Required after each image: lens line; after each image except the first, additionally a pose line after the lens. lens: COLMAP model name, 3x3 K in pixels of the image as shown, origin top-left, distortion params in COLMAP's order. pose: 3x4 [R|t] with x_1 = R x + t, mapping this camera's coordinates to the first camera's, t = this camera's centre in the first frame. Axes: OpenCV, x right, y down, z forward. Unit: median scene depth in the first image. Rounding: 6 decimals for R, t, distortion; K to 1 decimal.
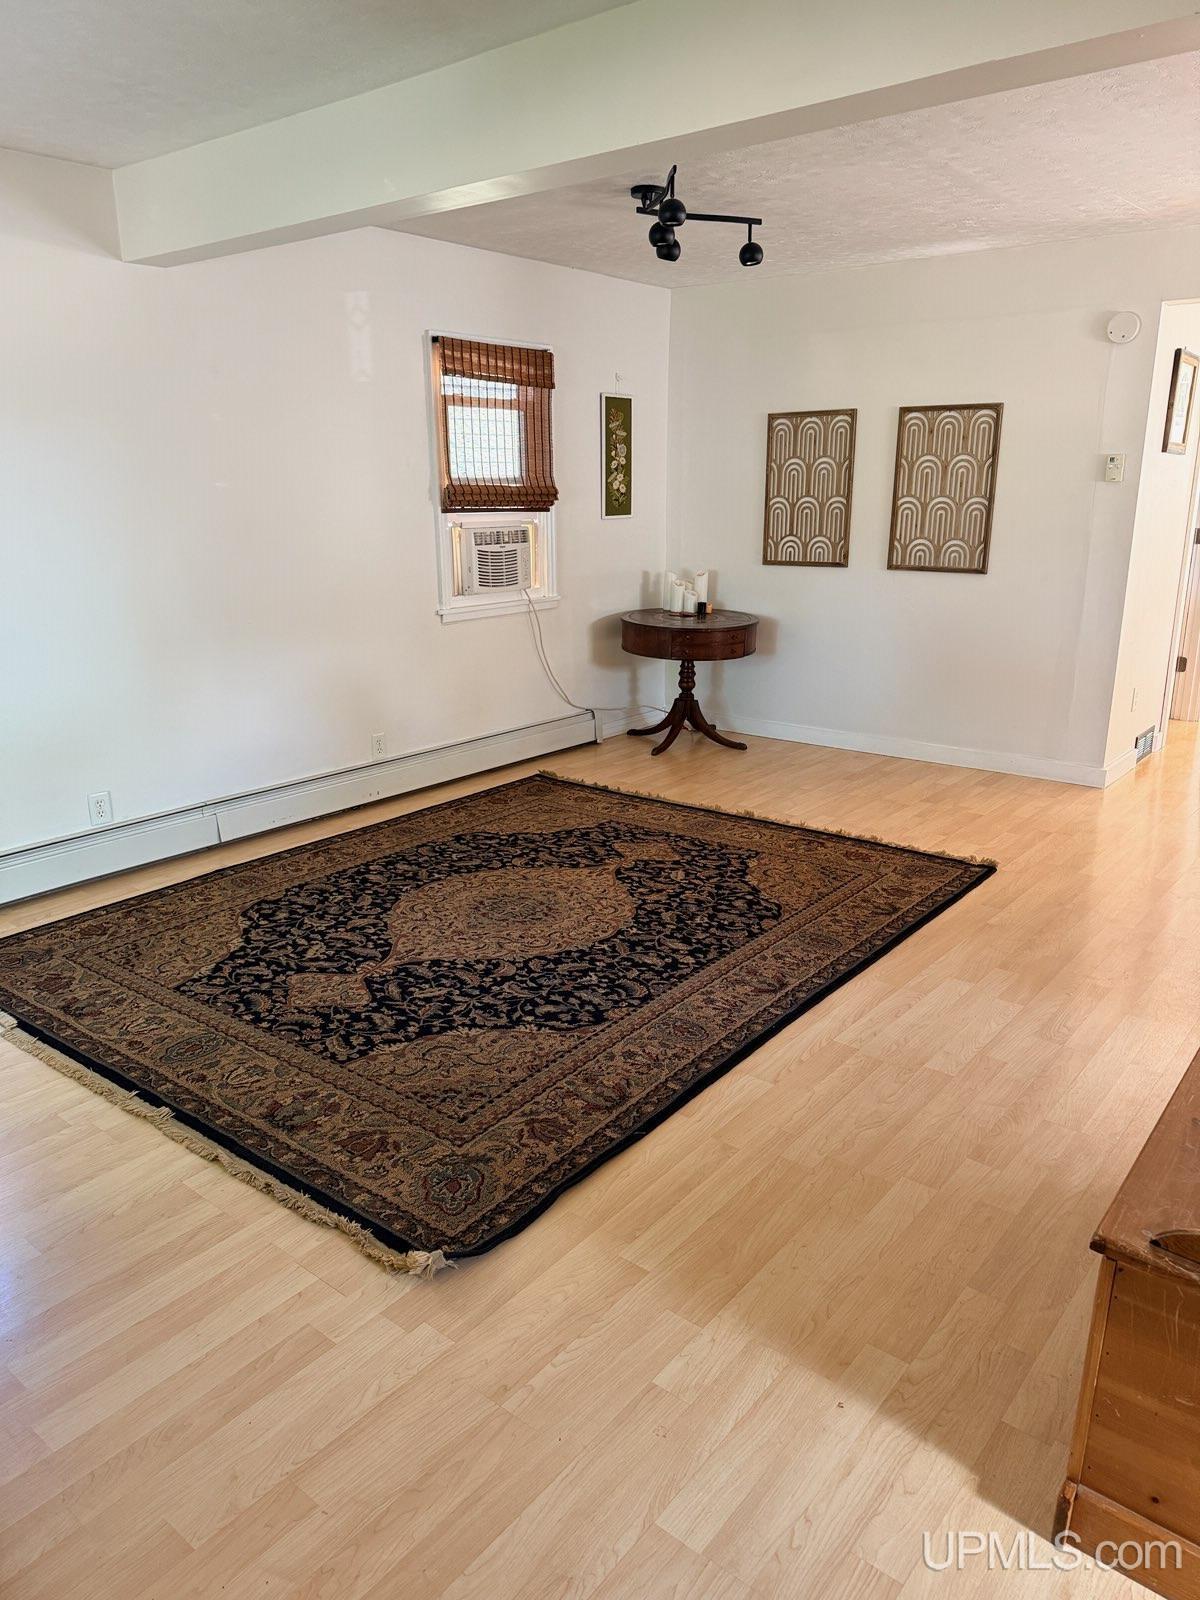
lens RADIAL K [[1115.7, 0, 593.3], [0, 1115.7, 800.1], [0, 0, 1]] dist [0.025897, -0.026306]
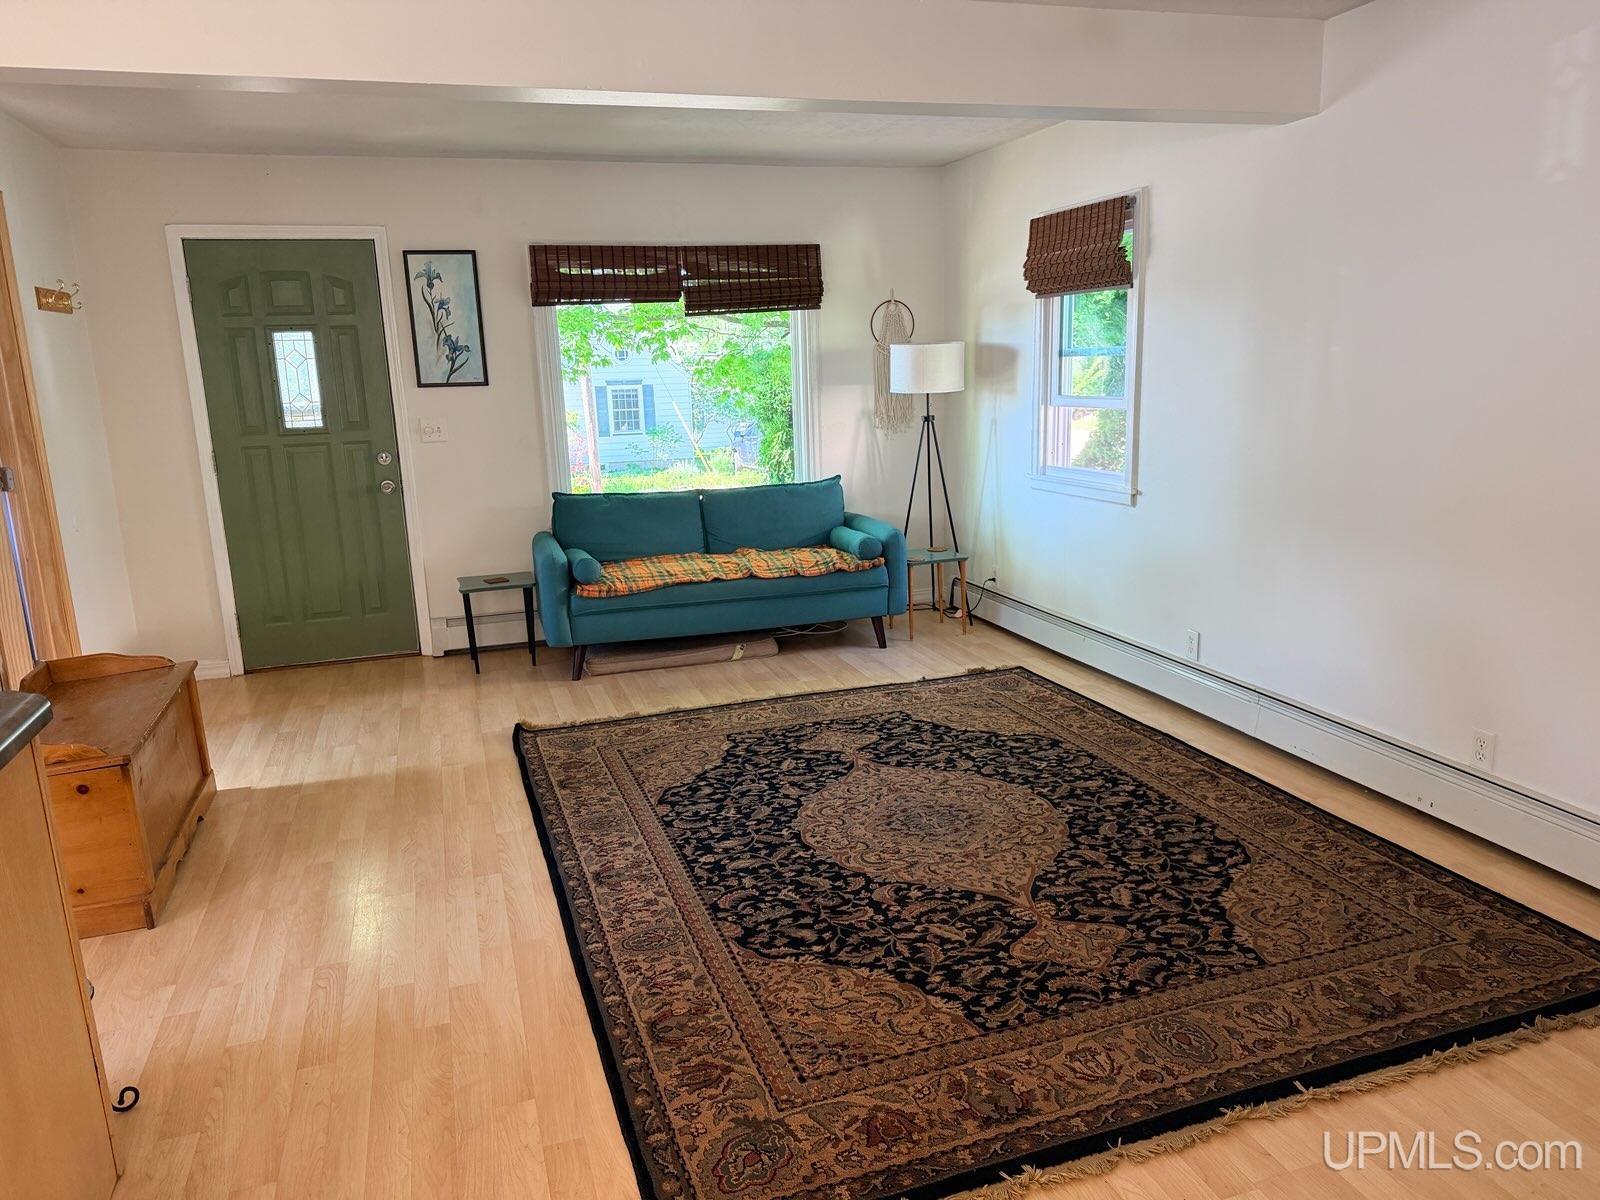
lens RADIAL K [[1115.7, 0, 793.0], [0, 1115.7, 603.1], [0, 0, 1]] dist [0.025897, -0.026306]
pose [[-0.545619, 0.197835, -0.814347, 0.737524], [-0.200579, 0.912664, 0.356108, -0.387115], [0.813676, 0.357640, -0.458285, 1.353185]]
